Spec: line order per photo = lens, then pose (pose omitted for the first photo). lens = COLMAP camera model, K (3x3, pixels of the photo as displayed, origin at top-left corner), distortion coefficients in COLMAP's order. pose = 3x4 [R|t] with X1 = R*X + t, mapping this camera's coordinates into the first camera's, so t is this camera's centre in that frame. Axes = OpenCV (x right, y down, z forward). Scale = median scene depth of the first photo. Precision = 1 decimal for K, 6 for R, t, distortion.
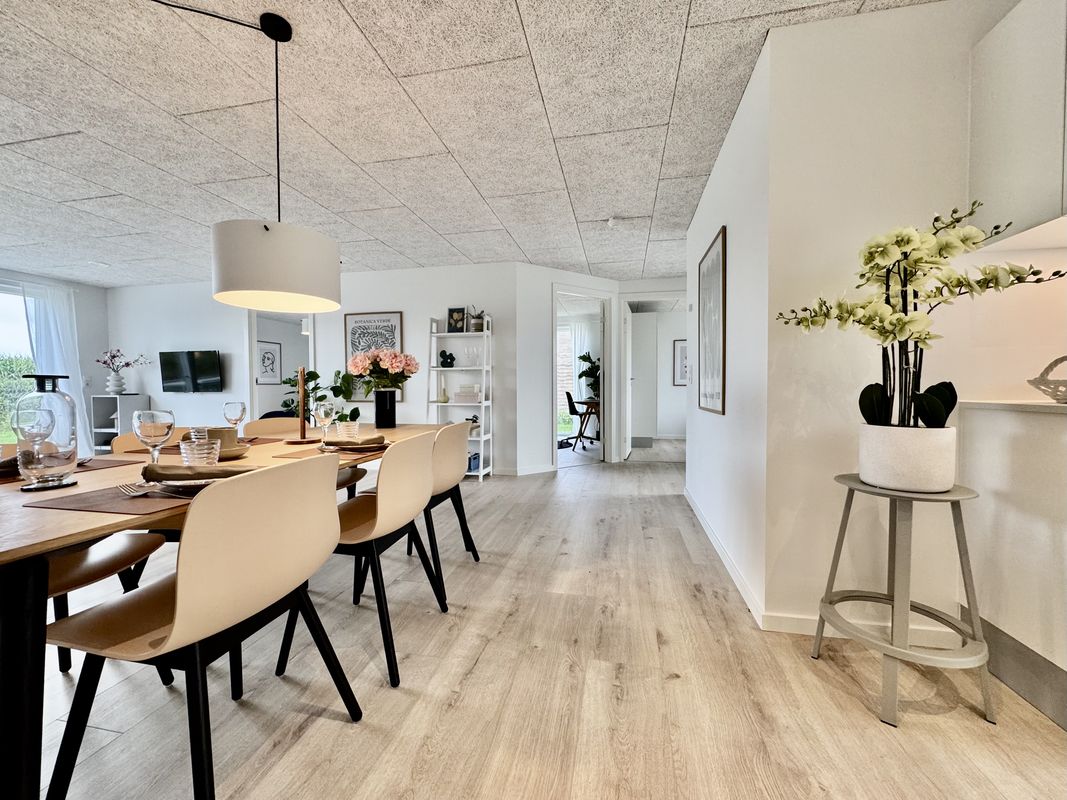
lens RADIAL K [[428.5, 0, 531.6], [0, 428.5, 399.7], [0, 0, 1]] dist [0.000689, -0.000034]
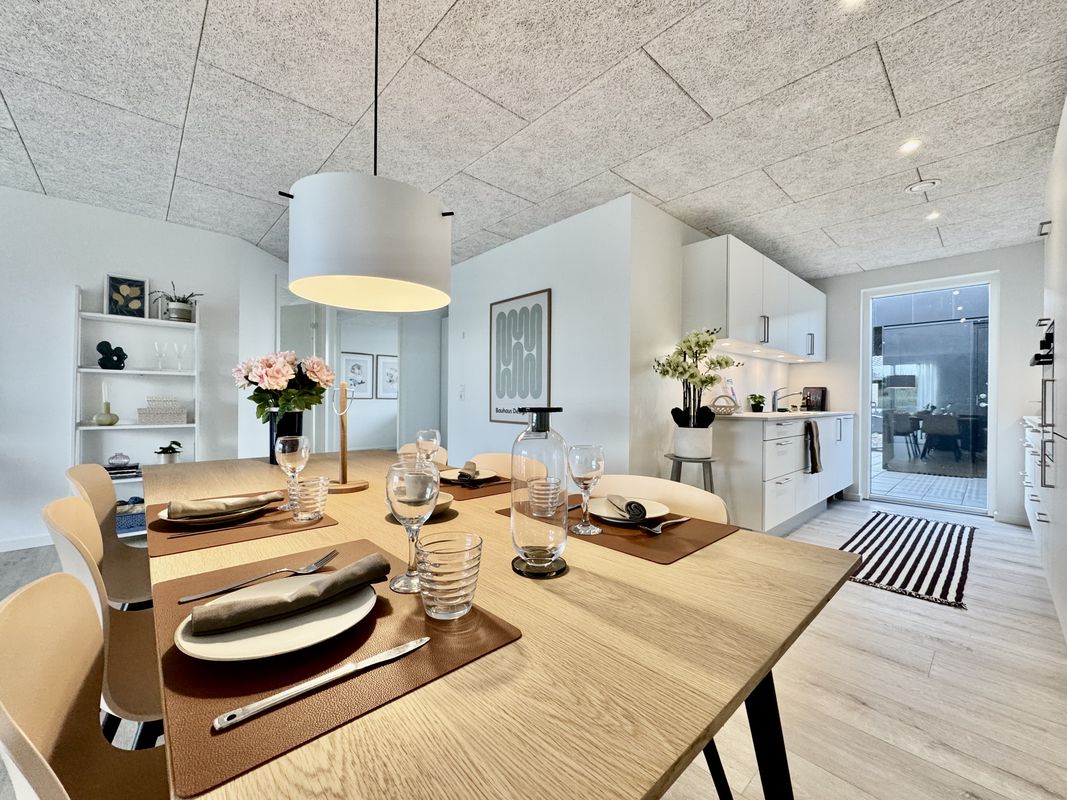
lens RADIAL K [[430.3, 0, 531.6], [0, 430.3, 399.4], [0, 0, 1]] dist [-0.001700, 0.000094]
pose [[0.579170, 0.009915, 0.815147, -0.367320], [0.009529, 0.999775, -0.018931, -0.012456], [-0.815151, 0.018731, 0.578945, 0.131543]]
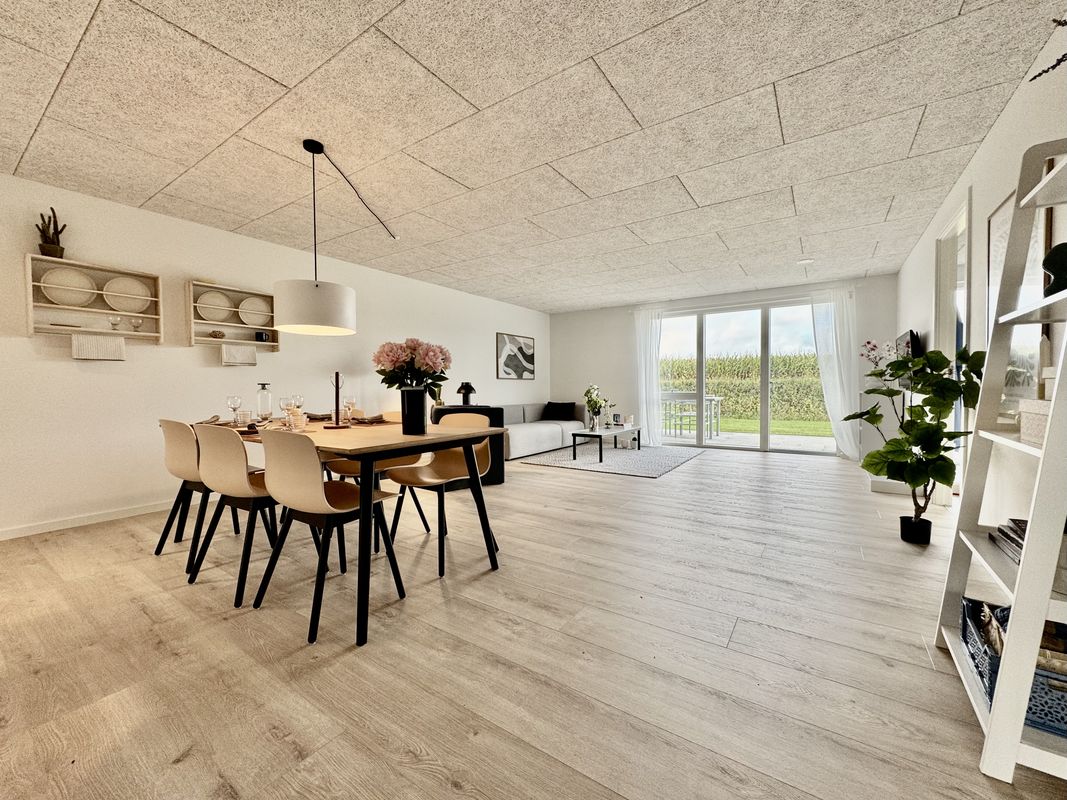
lens RADIAL K [[428.5, 0, 531.6], [0, 428.5, 399.7], [0, 0, 1]] dist [0.000689, -0.000034]
pose [[-0.385054, 0.032130, -0.922335, 0.184971], [-0.019320, 0.998894, 0.042863, -0.022532], [0.922692, 0.034324, -0.384007, 0.820469]]
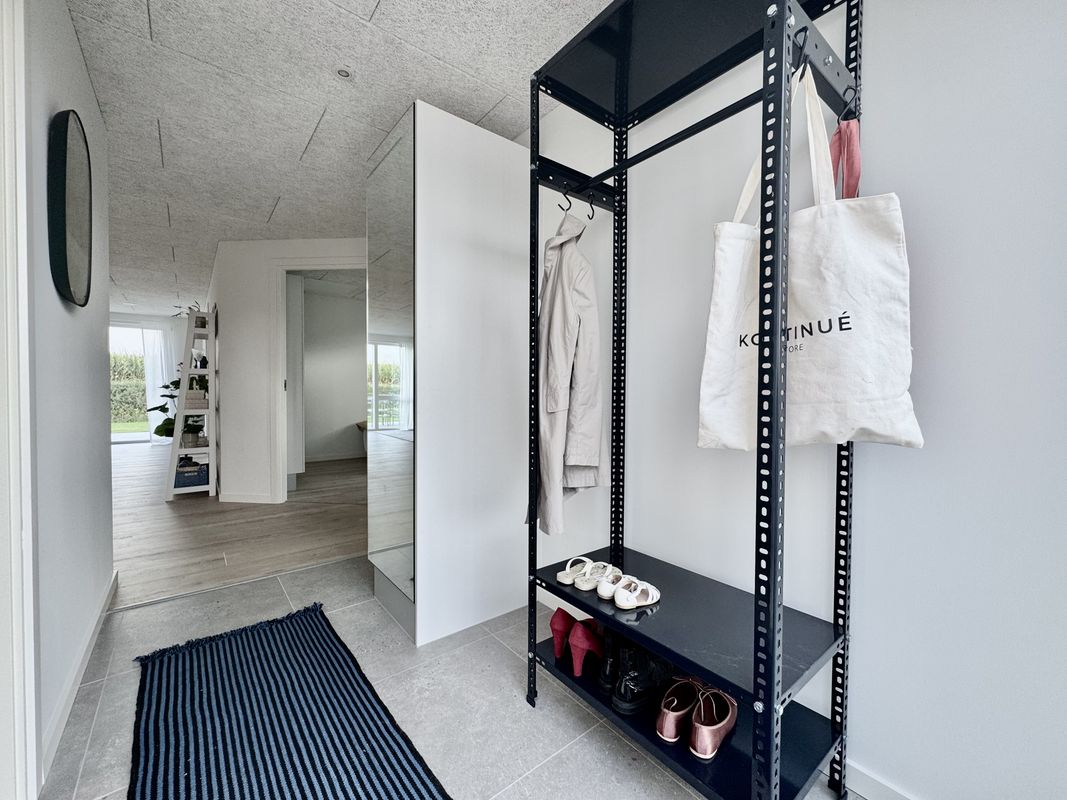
lens RADIAL K [[430.3, 0, 531.6], [0, 430.3, 399.4], [0, 0, 1]] dist [-0.001700, 0.000094]
pose [[0.771199, 0.024235, -0.636133, 0.960401], [-0.027548, 0.999609, 0.004685, -0.041341], [0.635998, 0.013912, 0.771565, 0.765086]]
